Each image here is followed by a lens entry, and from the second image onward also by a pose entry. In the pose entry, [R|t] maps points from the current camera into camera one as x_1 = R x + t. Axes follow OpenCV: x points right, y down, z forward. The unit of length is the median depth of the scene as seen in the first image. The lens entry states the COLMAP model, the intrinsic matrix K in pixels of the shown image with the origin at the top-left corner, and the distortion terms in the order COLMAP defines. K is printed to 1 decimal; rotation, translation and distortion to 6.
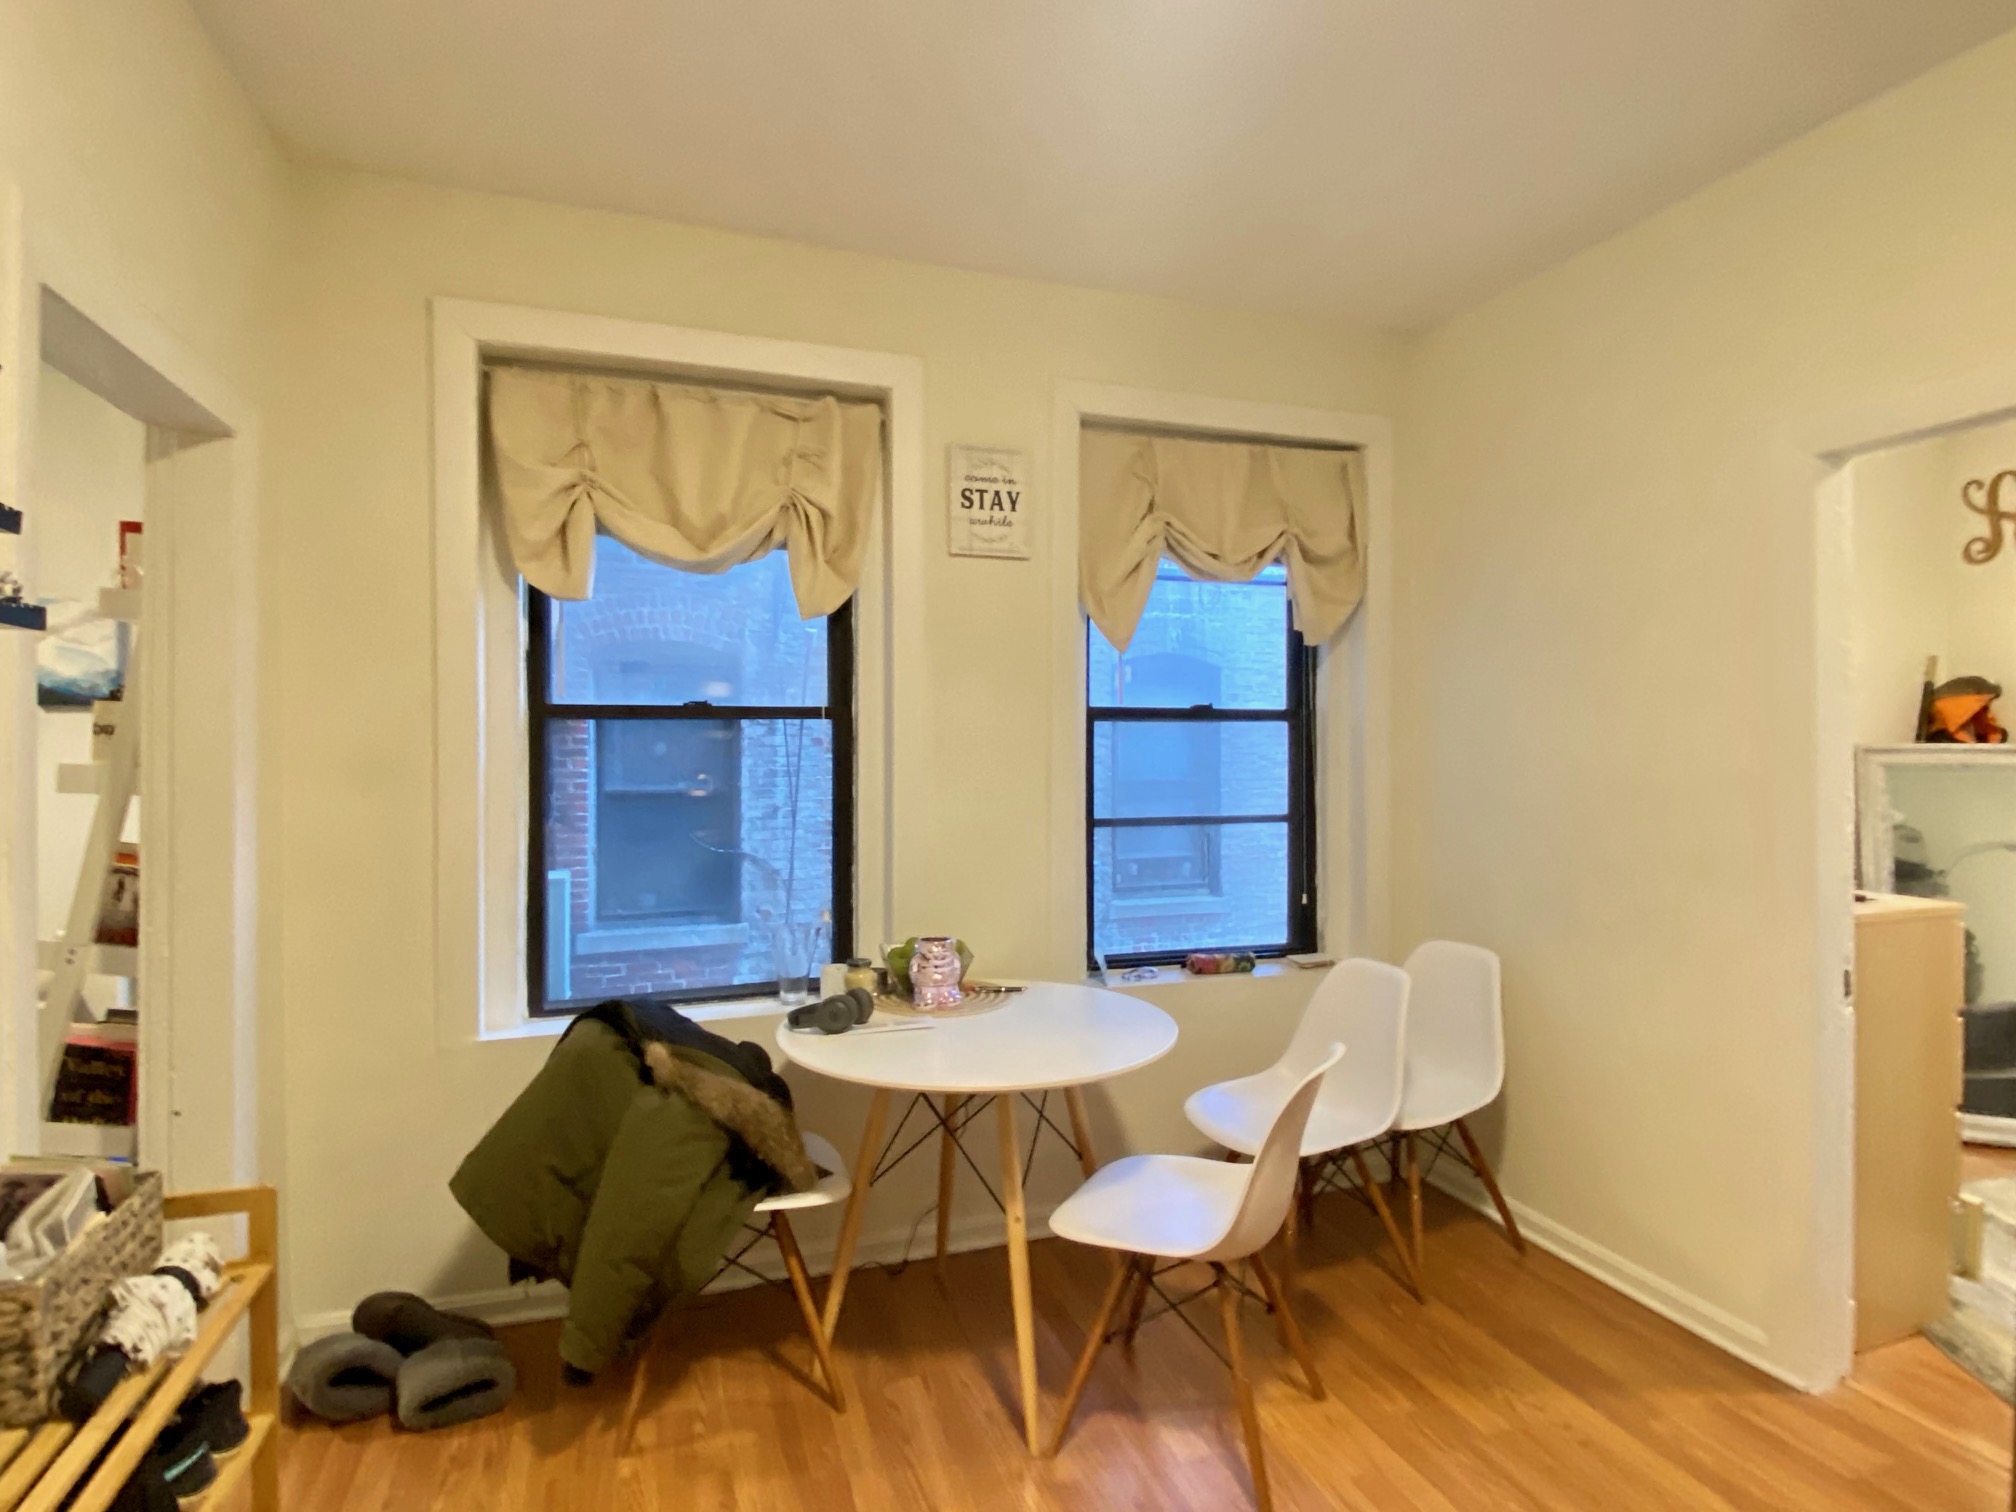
lens RADIAL K [[1039.9, 0, 999.9], [0, 1039.9, 750.2], [0, 0, 1]] dist [0.031807, -0.028686]
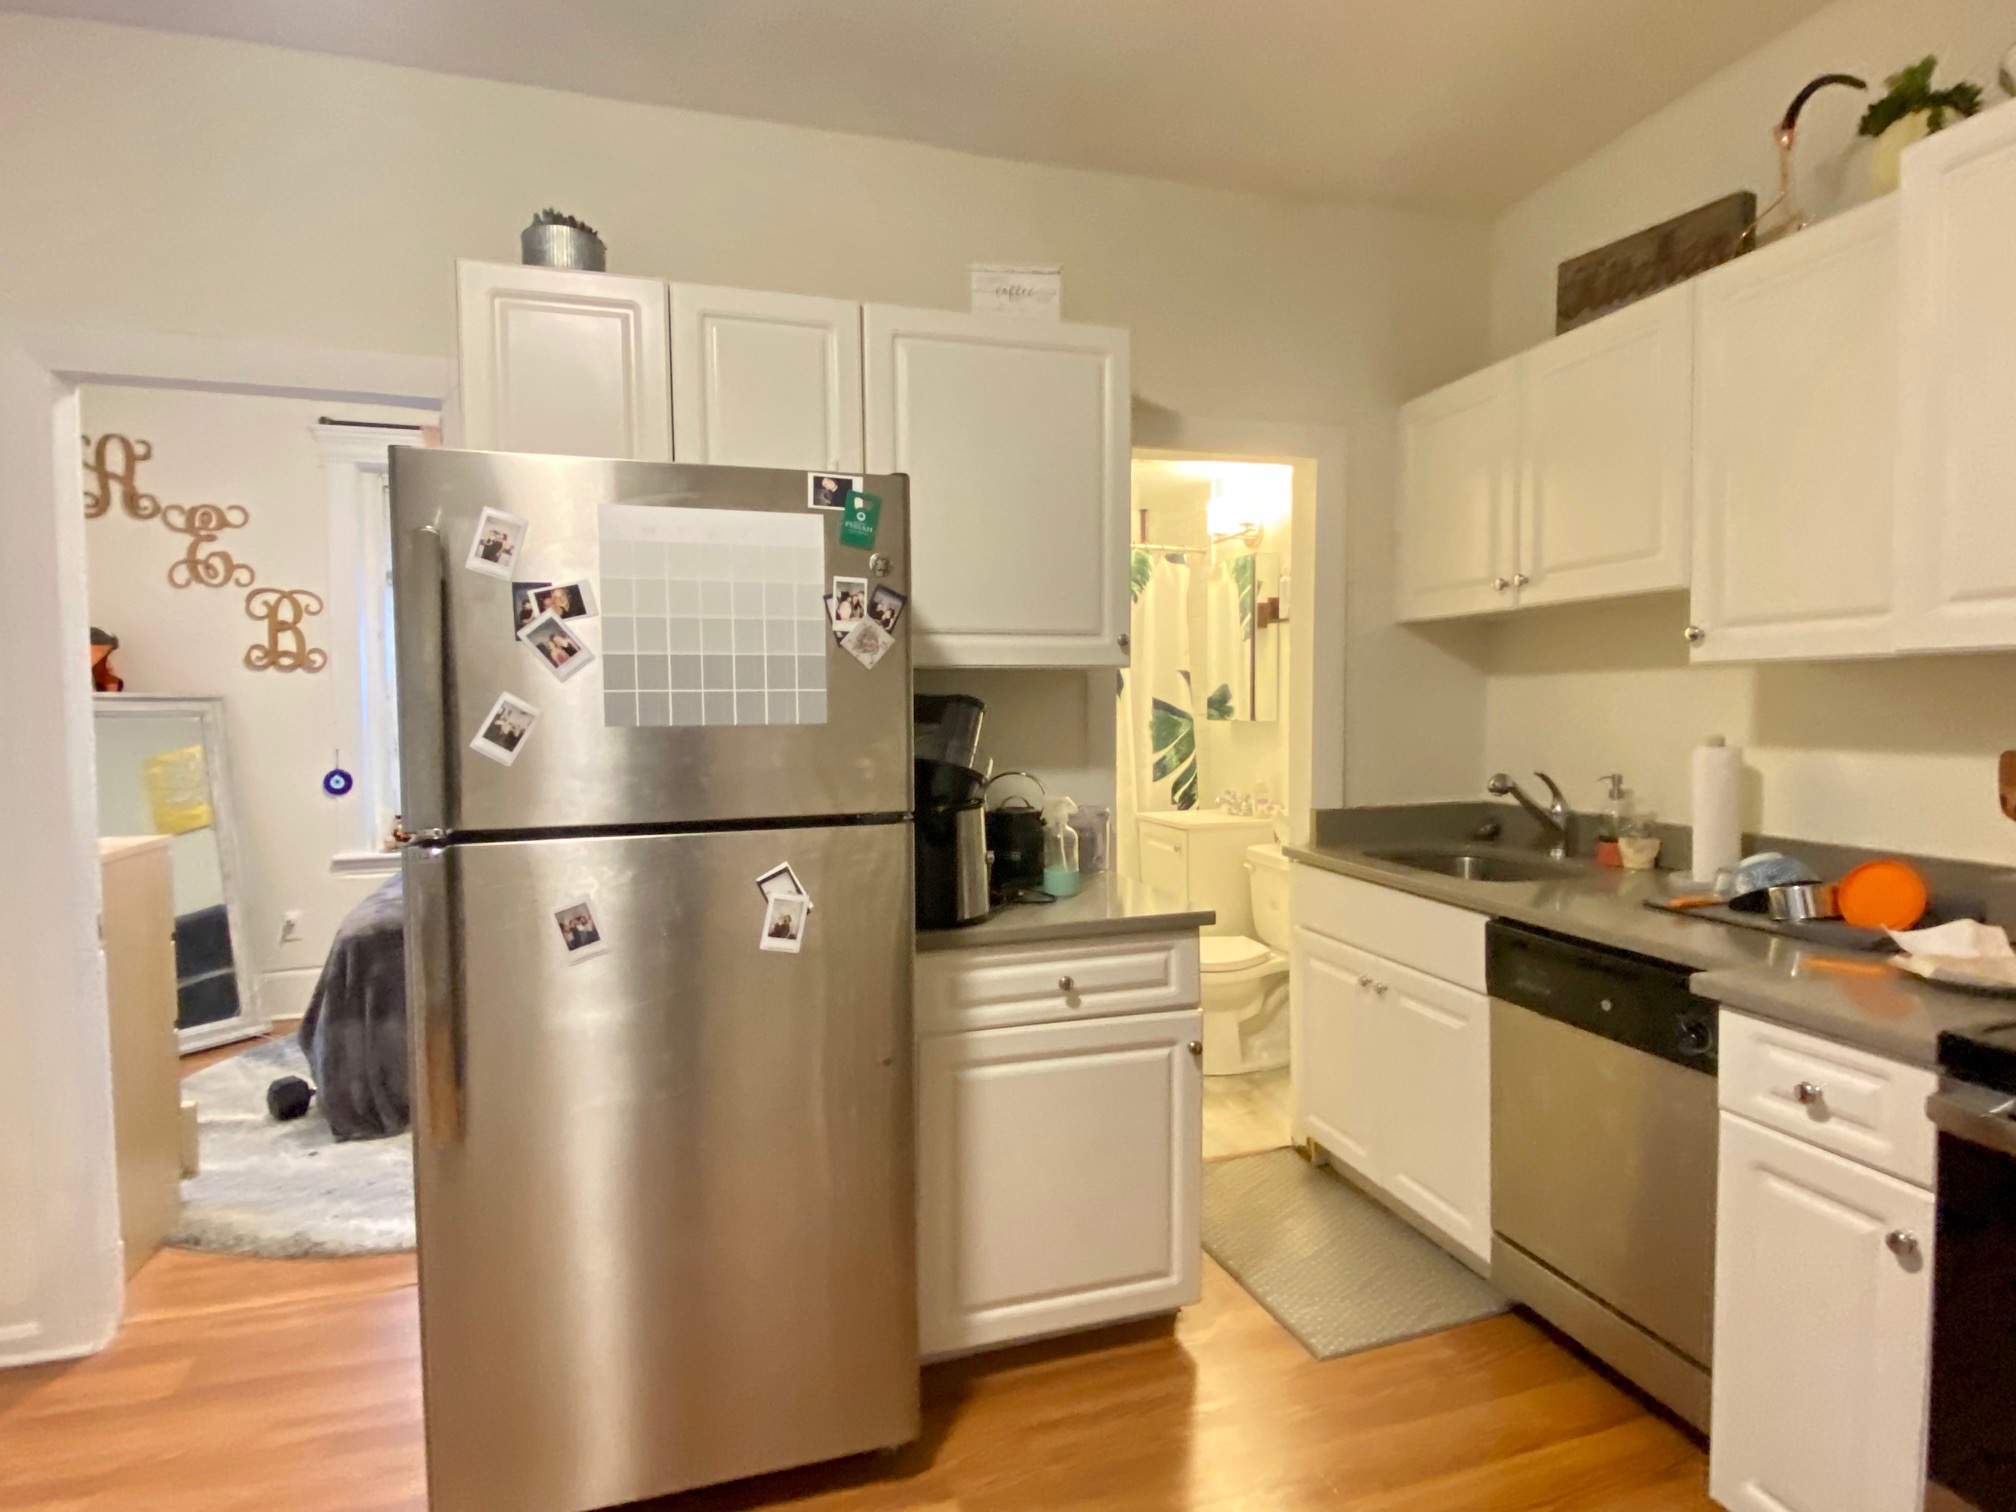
lens RADIAL K [[1039.9, 0, 1002.3], [0, 1039.9, 750.7], [0, 0, 1]] dist [0.031807, -0.028686]
pose [[0.026985, -0.042811, 0.998719, -0.105538], [0.006006, 0.999071, 0.042663, 0.016281], [-0.999618, 0.004847, 0.027217, 0.099002]]
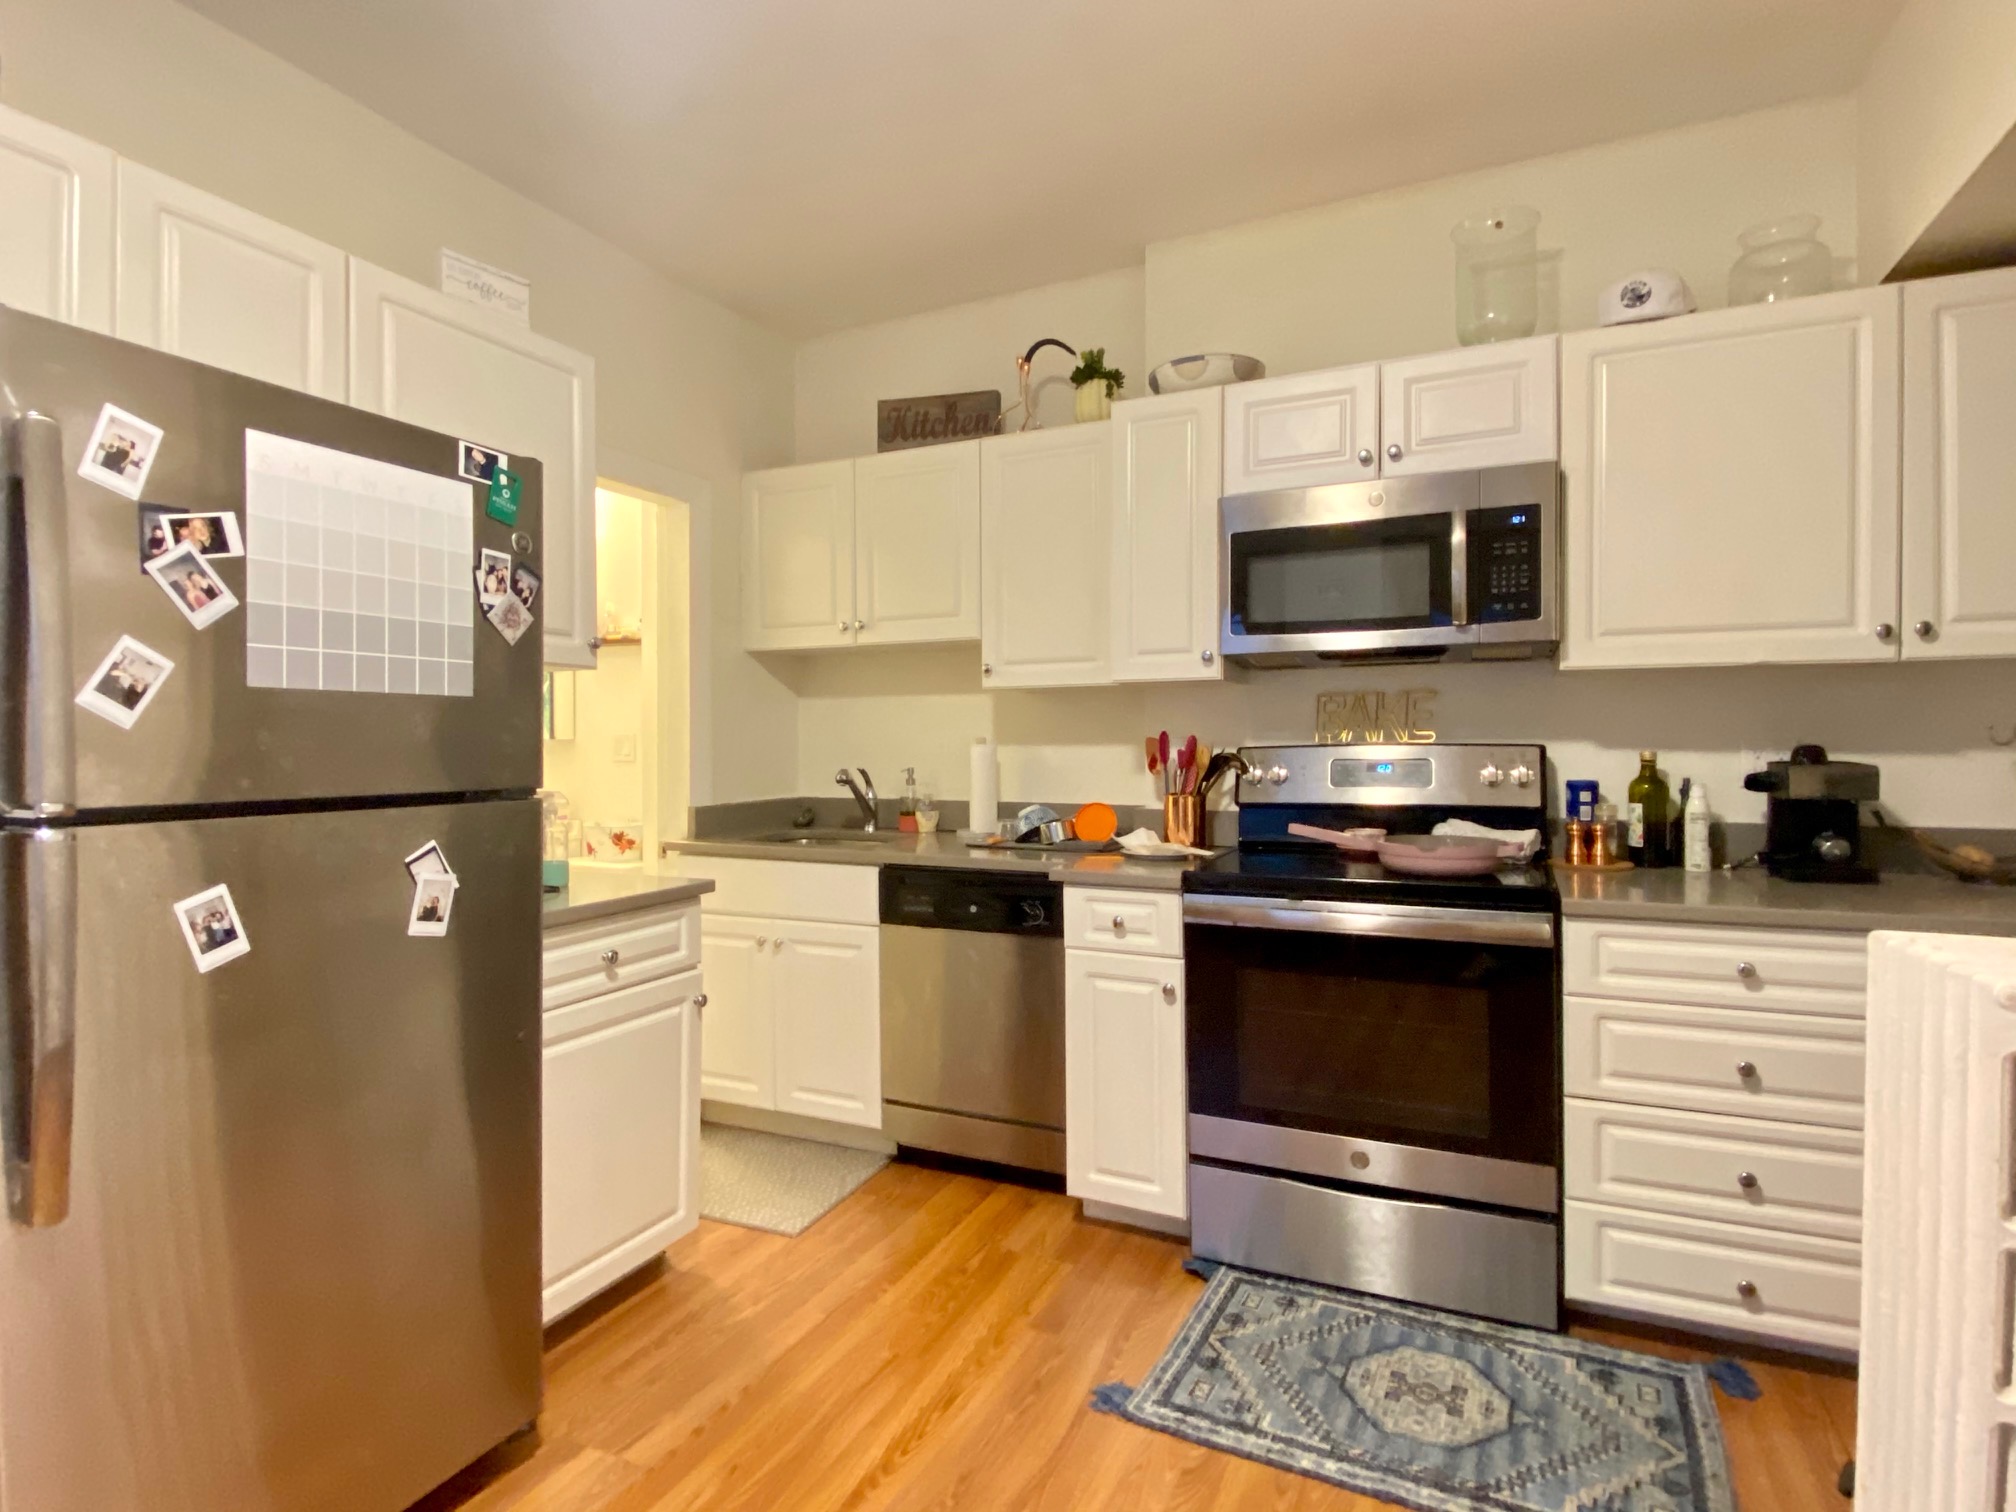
lens RADIAL K [[1039.9, 0, 1002.1], [0, 1039.9, 749.5], [0, 0, 1]] dist [0.031807, -0.028686]
pose [[-0.731322, 0.001504, 0.682031, -0.130706], [0.002878, 0.999995, 0.000880, 0.053259], [-0.682026, 0.002607, -0.731323, 0.422702]]
